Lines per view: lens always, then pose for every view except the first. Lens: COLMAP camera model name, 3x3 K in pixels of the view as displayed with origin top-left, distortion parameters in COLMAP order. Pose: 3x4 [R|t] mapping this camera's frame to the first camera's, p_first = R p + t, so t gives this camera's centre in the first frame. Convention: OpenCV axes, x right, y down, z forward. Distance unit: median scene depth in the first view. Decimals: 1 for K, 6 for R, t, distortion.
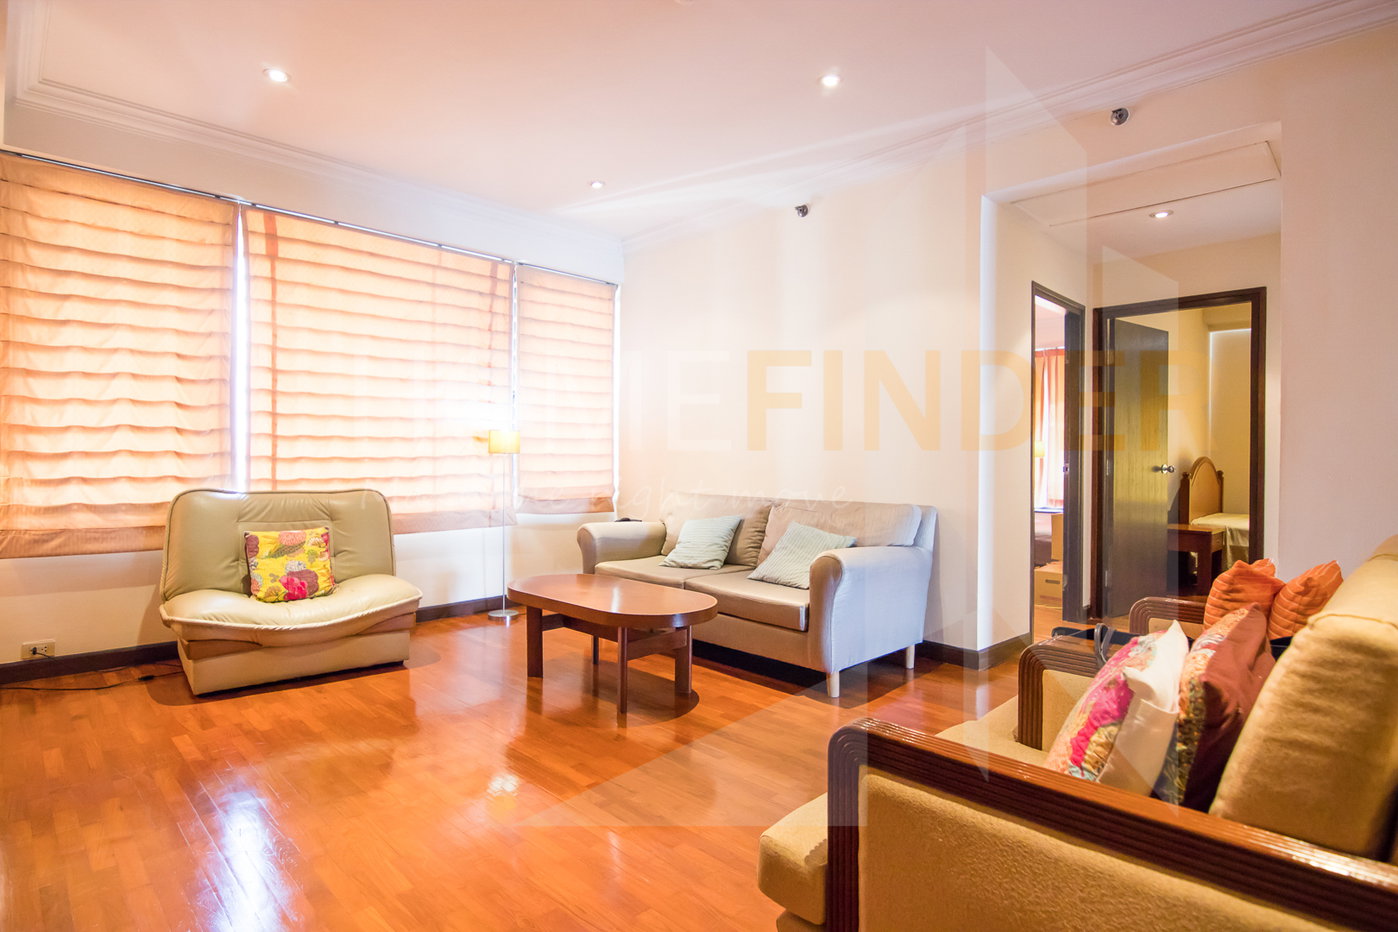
lens RADIAL K [[732.6, 0, 699.0], [0, 732.6, 466.0], [0, 0, 1]] dist [0.001845, -0.010736]
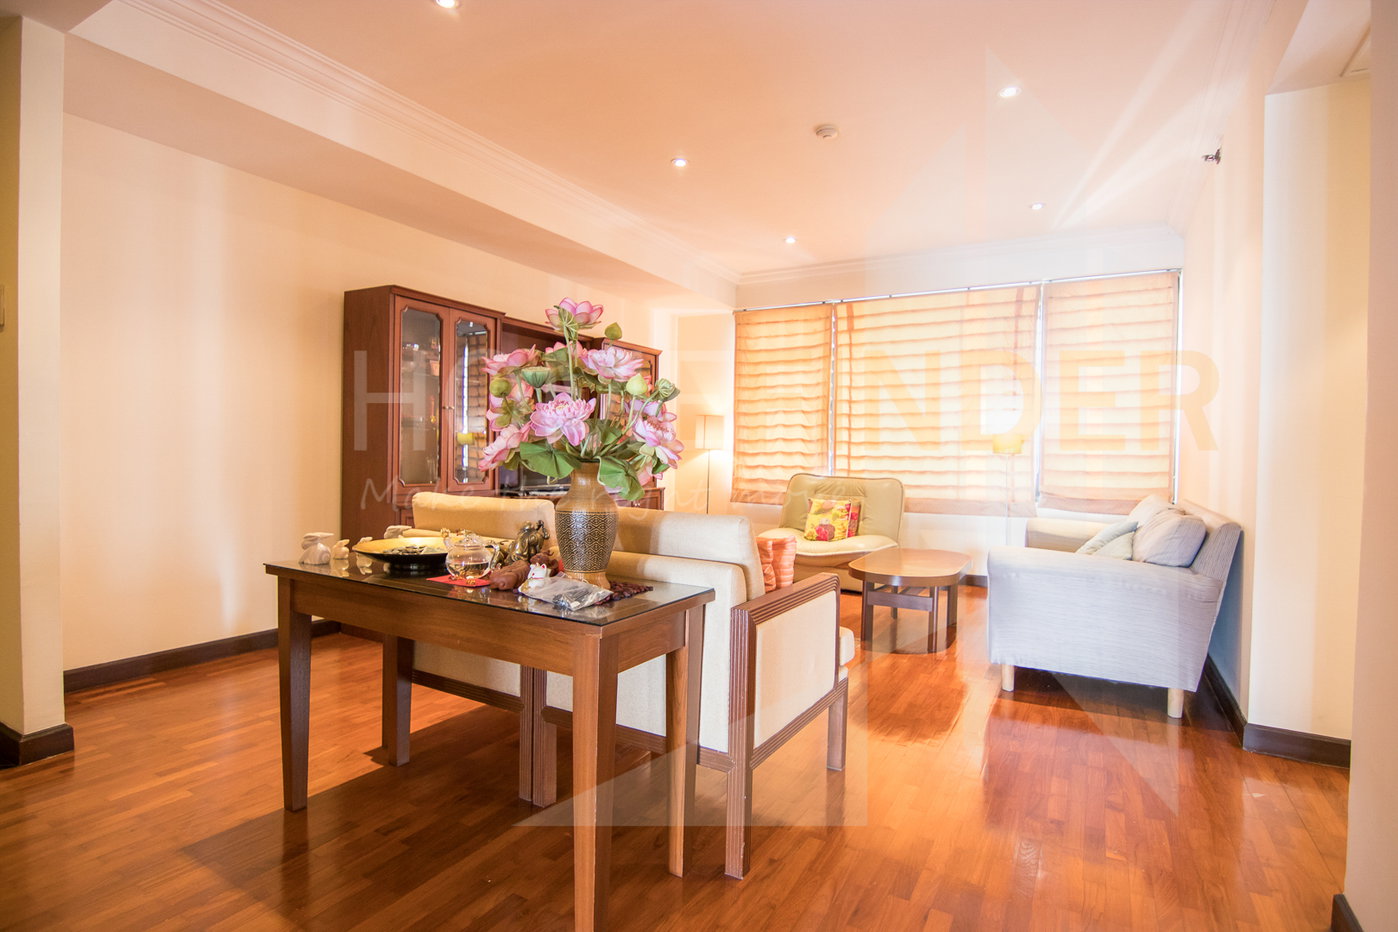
lens RADIAL K [[732.6, 0, 699.0], [0, 732.6, 466.0], [0, 0, 1]] dist [0.001845, -0.010736]
pose [[0.259942, 0.009063, -0.965582, 0.811139], [-0.024410, 0.999698, 0.002812, 0.012883], [0.965316, 0.022839, 0.260085, 0.251632]]
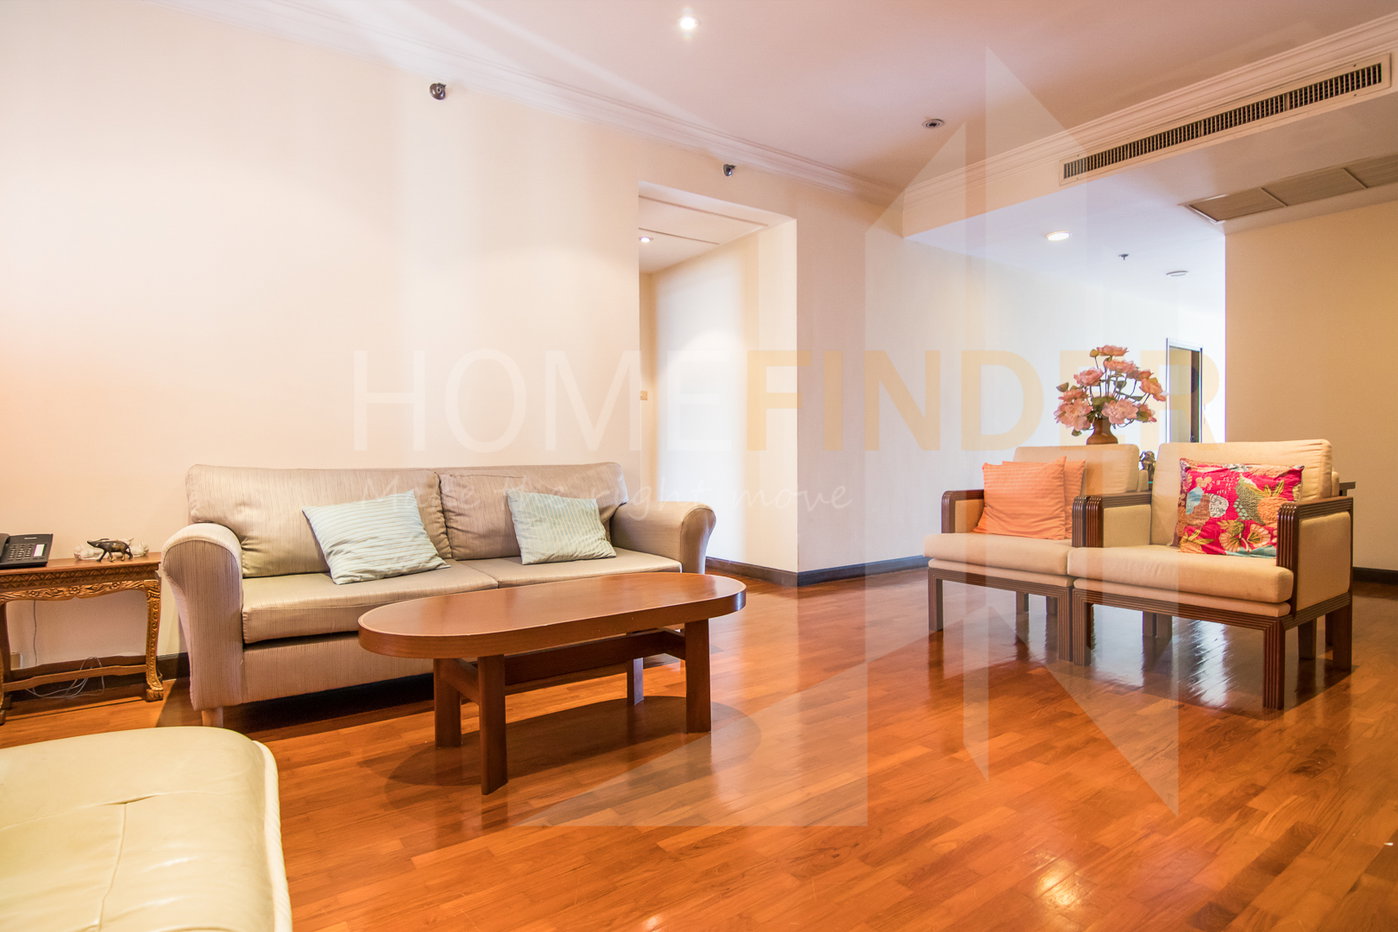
lens RADIAL K [[732.6, 0, 699.0], [0, 732.6, 466.0], [0, 0, 1]] dist [0.001845, -0.010736]
pose [[0.161700, -0.026054, 0.986496, -0.597390], [0.011259, 0.999635, 0.024556, 0.029255], [-0.986776, 0.007137, 0.161934, 0.627554]]
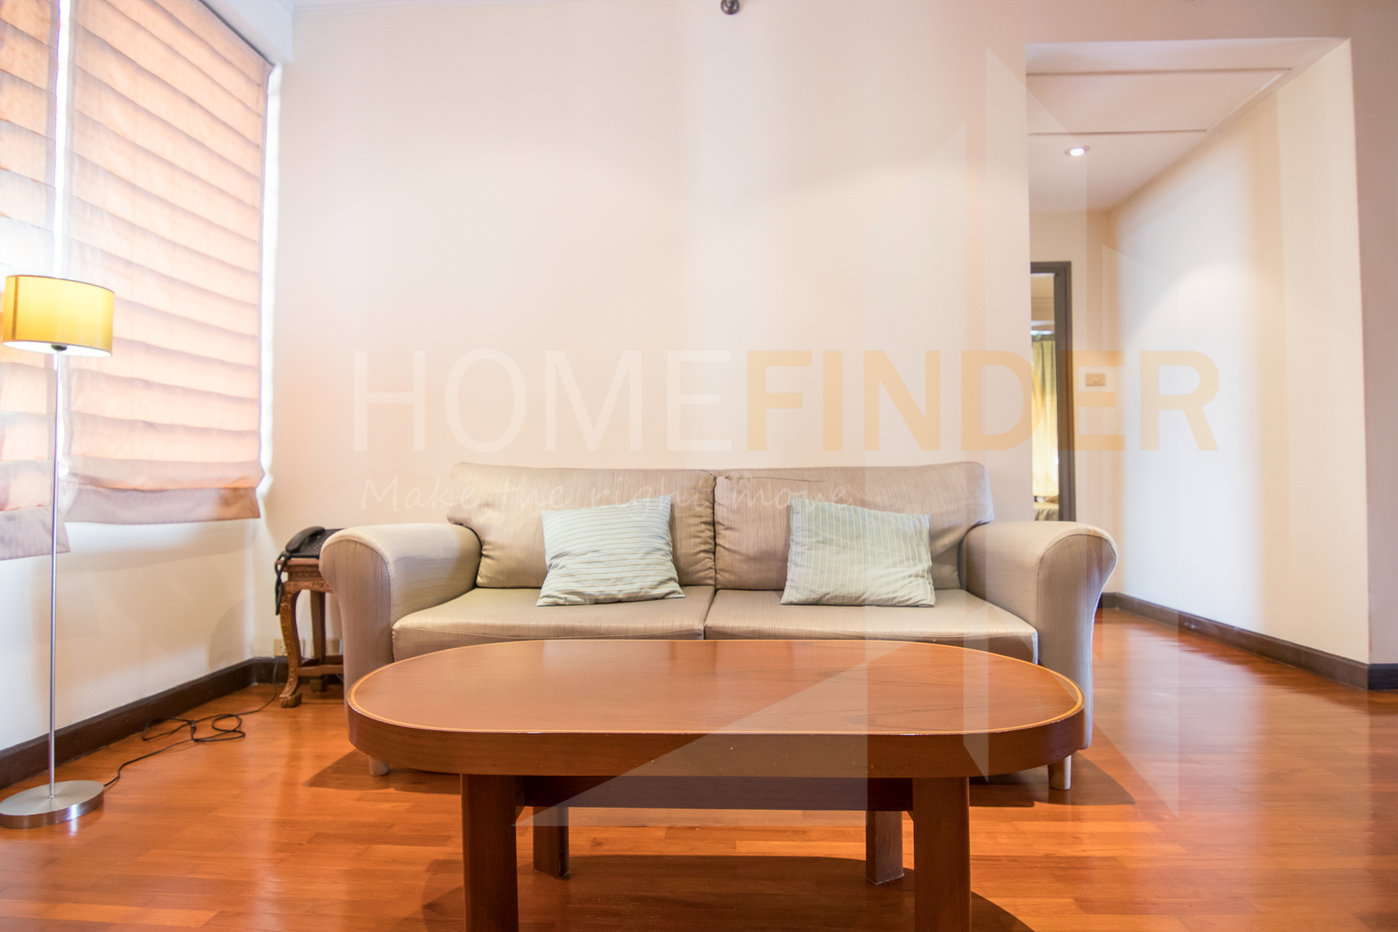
lens RADIAL K [[732.6, 0, 699.0], [0, 732.6, 466.0], [0, 0, 1]] dist [0.001845, -0.010736]
pose [[0.741334, -0.001373, 0.671135, -0.302686], [0.016783, 0.999723, -0.016493, 0.054661], [-0.670927, 0.023490, 0.741151, 0.582784]]
